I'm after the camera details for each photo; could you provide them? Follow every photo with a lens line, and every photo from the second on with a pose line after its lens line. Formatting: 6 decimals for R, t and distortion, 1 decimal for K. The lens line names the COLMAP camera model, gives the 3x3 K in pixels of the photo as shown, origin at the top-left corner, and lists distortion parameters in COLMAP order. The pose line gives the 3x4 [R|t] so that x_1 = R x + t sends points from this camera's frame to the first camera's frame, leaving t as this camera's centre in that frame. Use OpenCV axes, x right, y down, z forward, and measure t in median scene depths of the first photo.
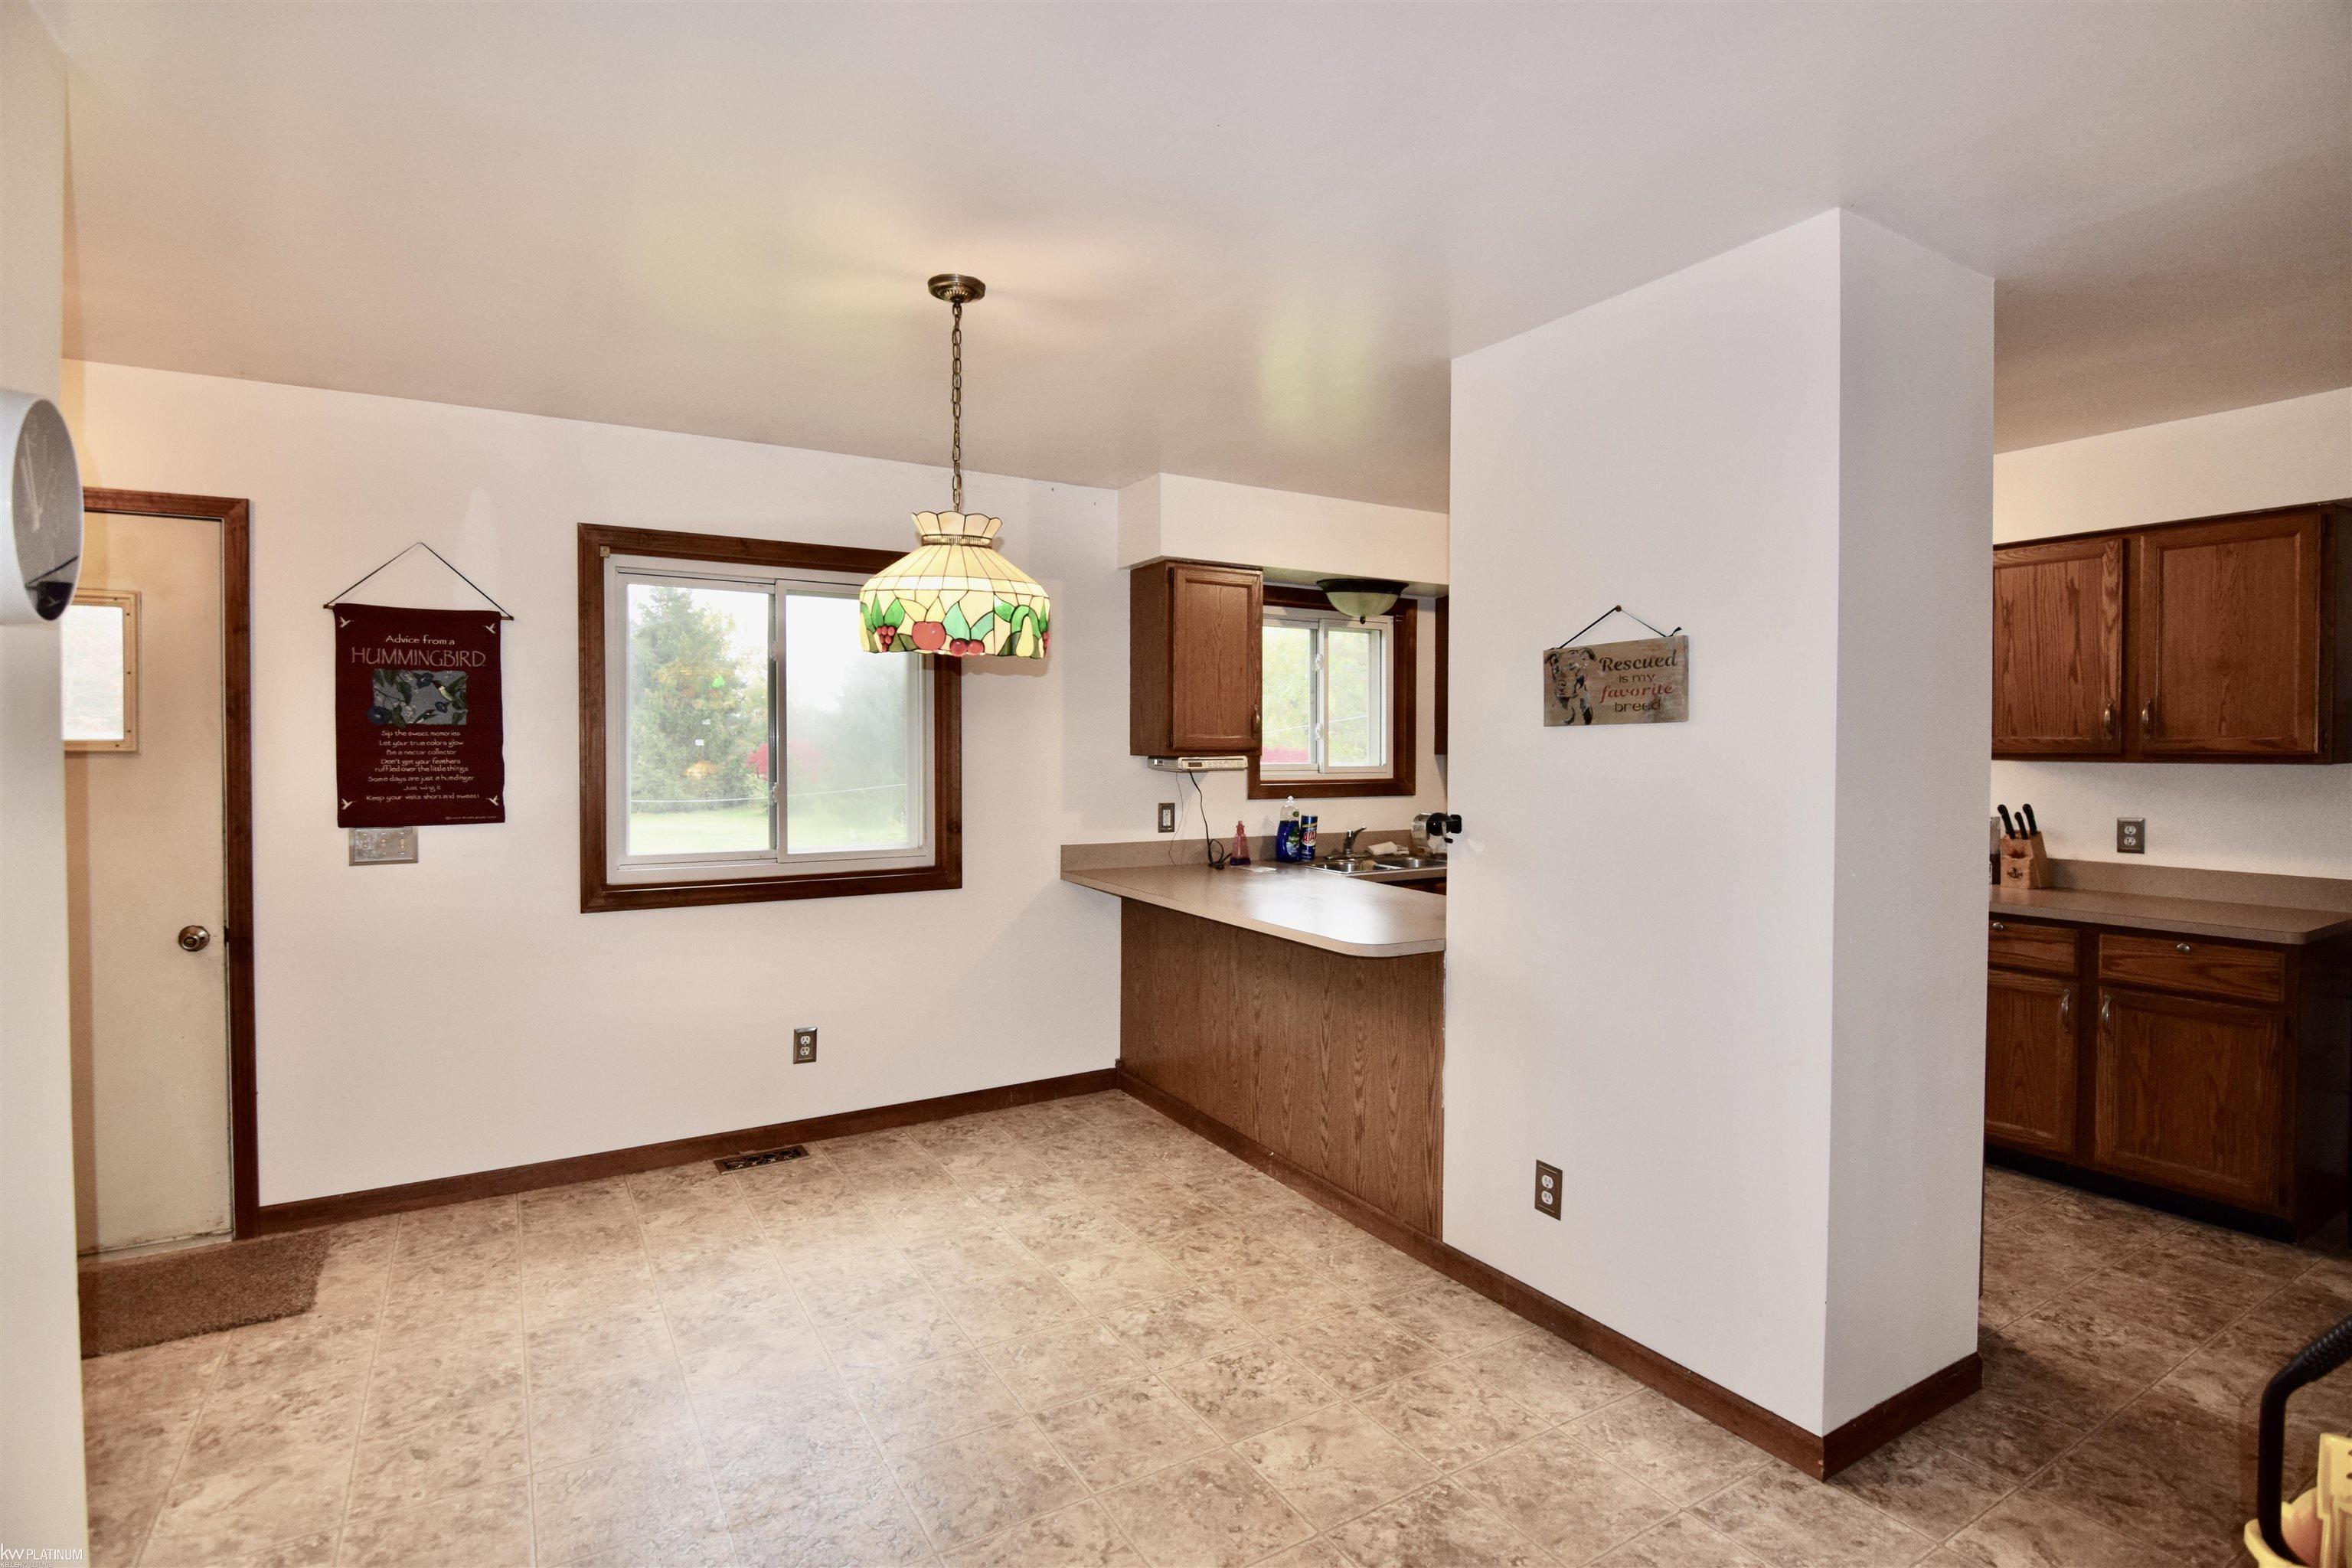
lens RADIAL K [[1167.4, 0, 1178.9], [0, 1167.4, 761.6], [0, 0, 1]] dist [0.000421, -0.011962]
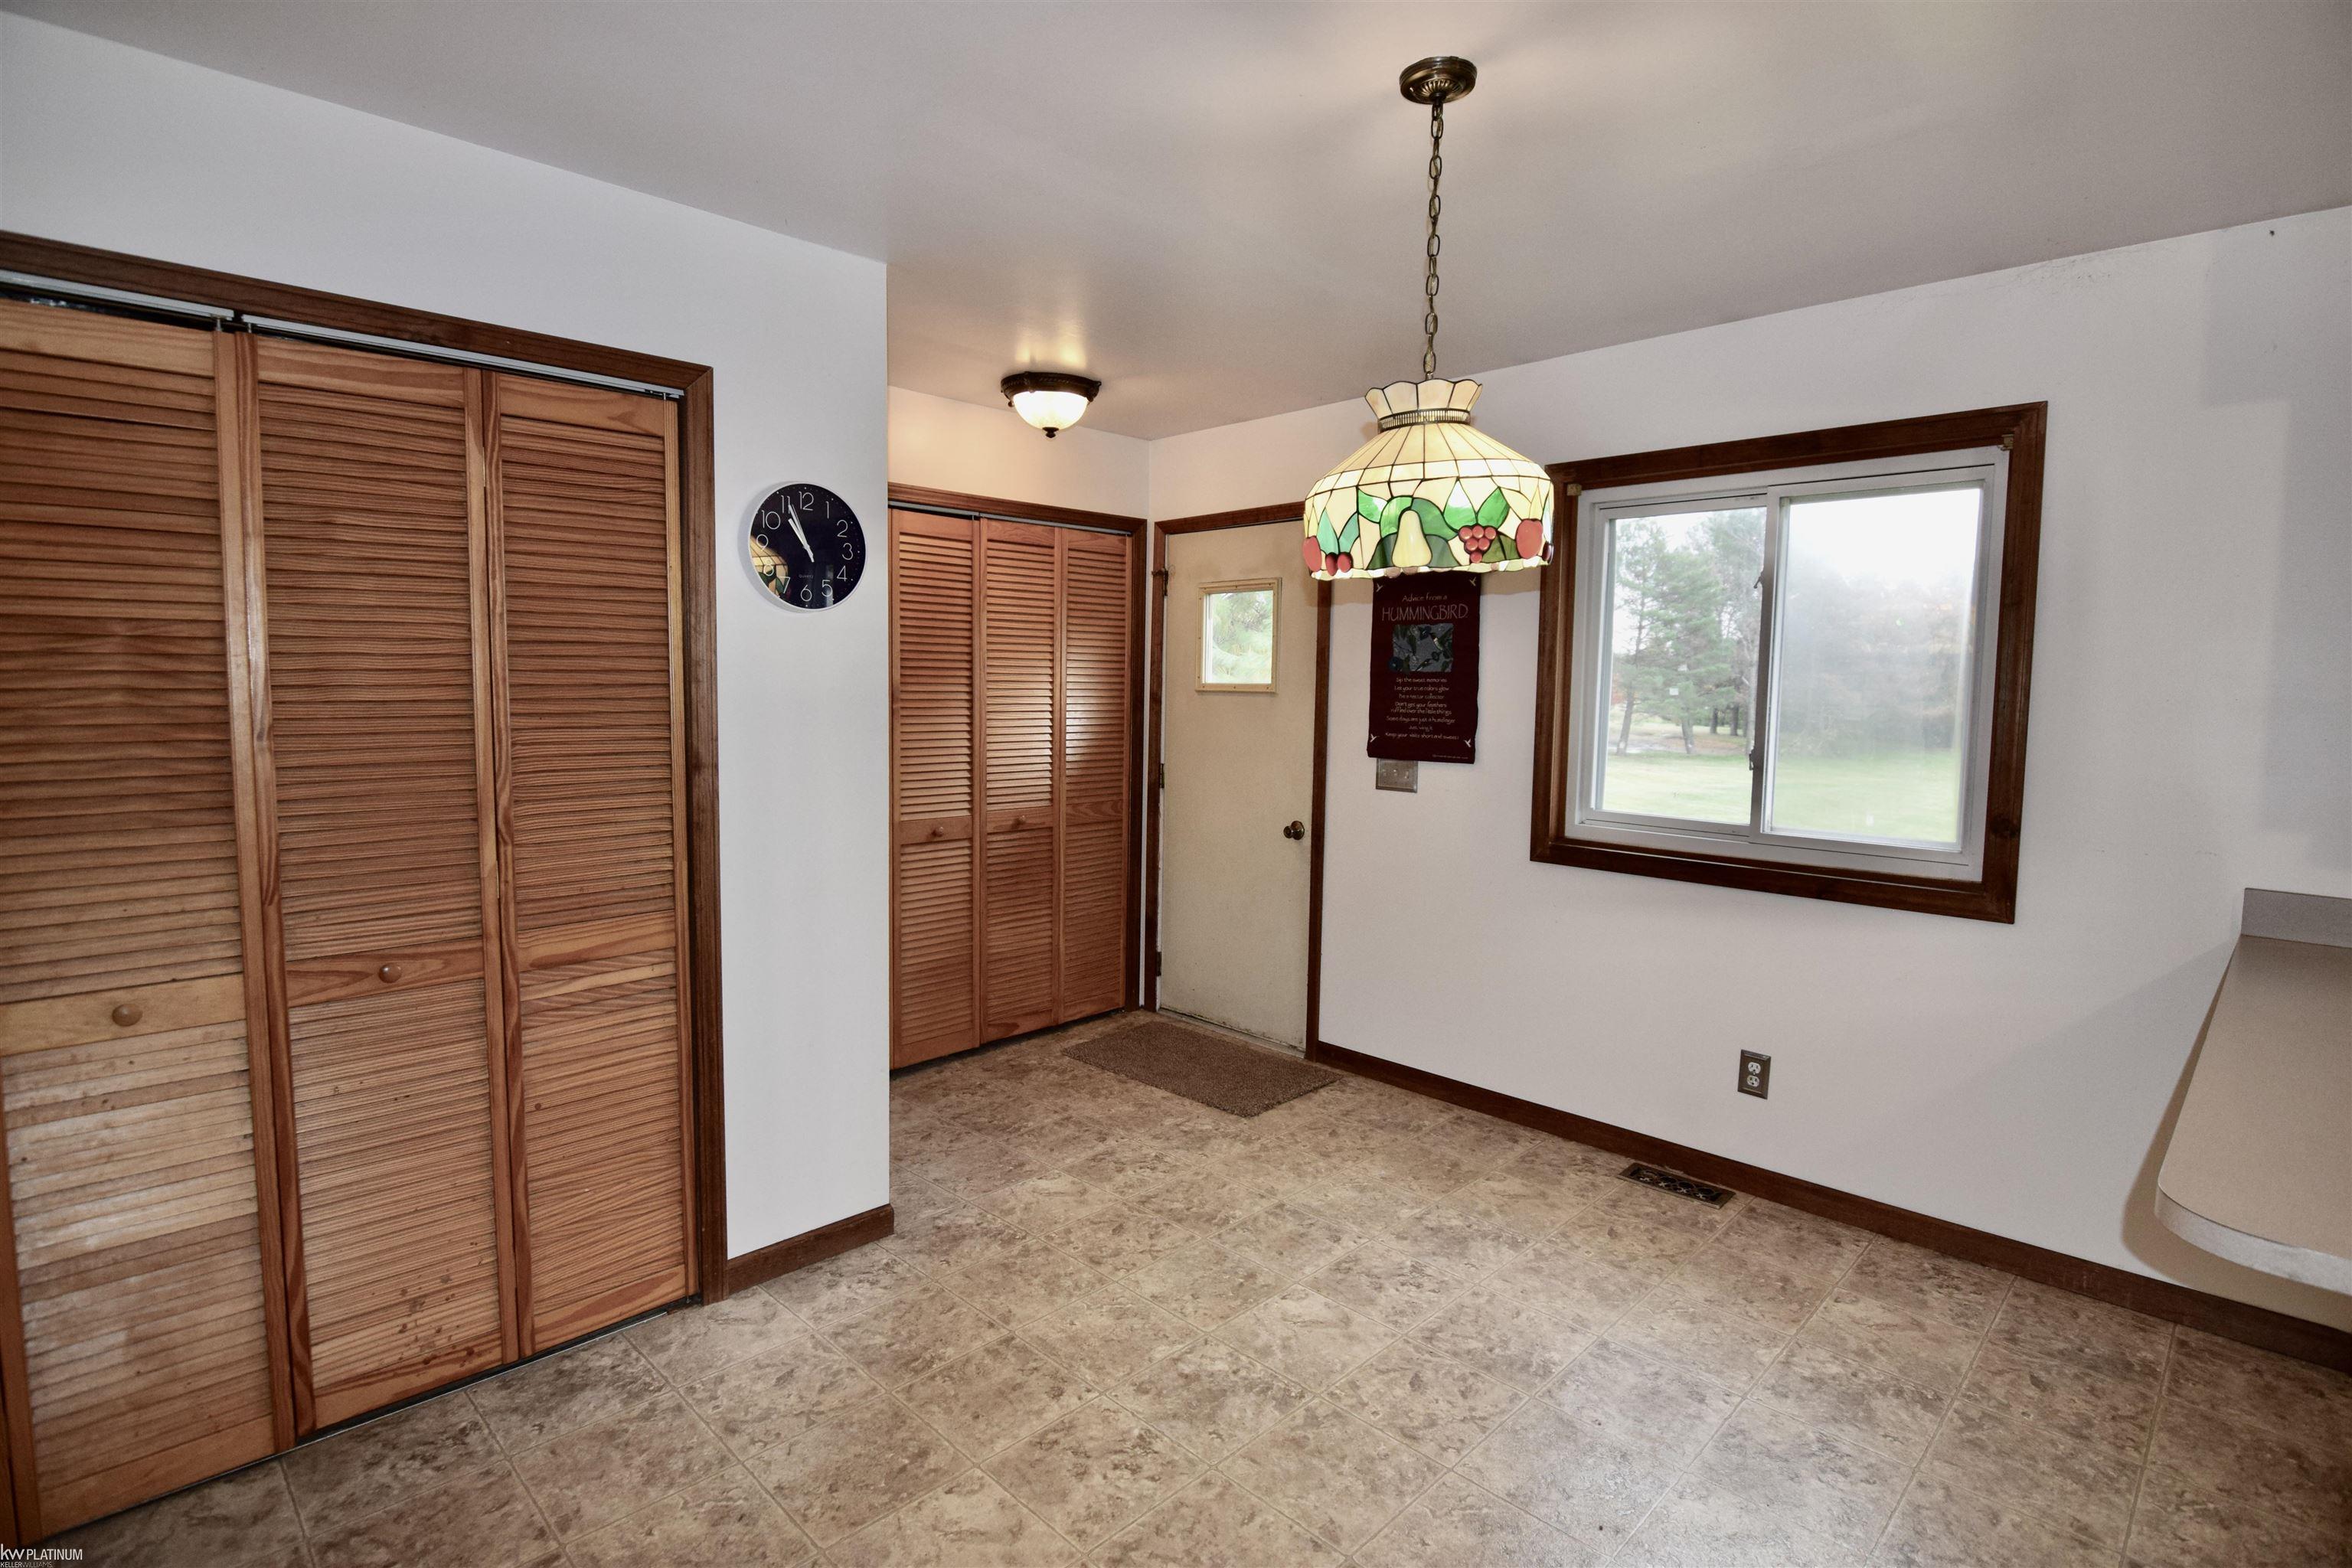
lens RADIAL K [[1144.7, 0, 1172.8], [0, 1144.7, 769.0], [0, 0, 1]] dist [-0.003320, -0.012277]
pose [[0.234235, 0.074783, -0.969299, 0.382707], [-0.031228, 0.997101, 0.069382, -0.007547], [0.971678, 0.014018, 0.235892, 0.501228]]
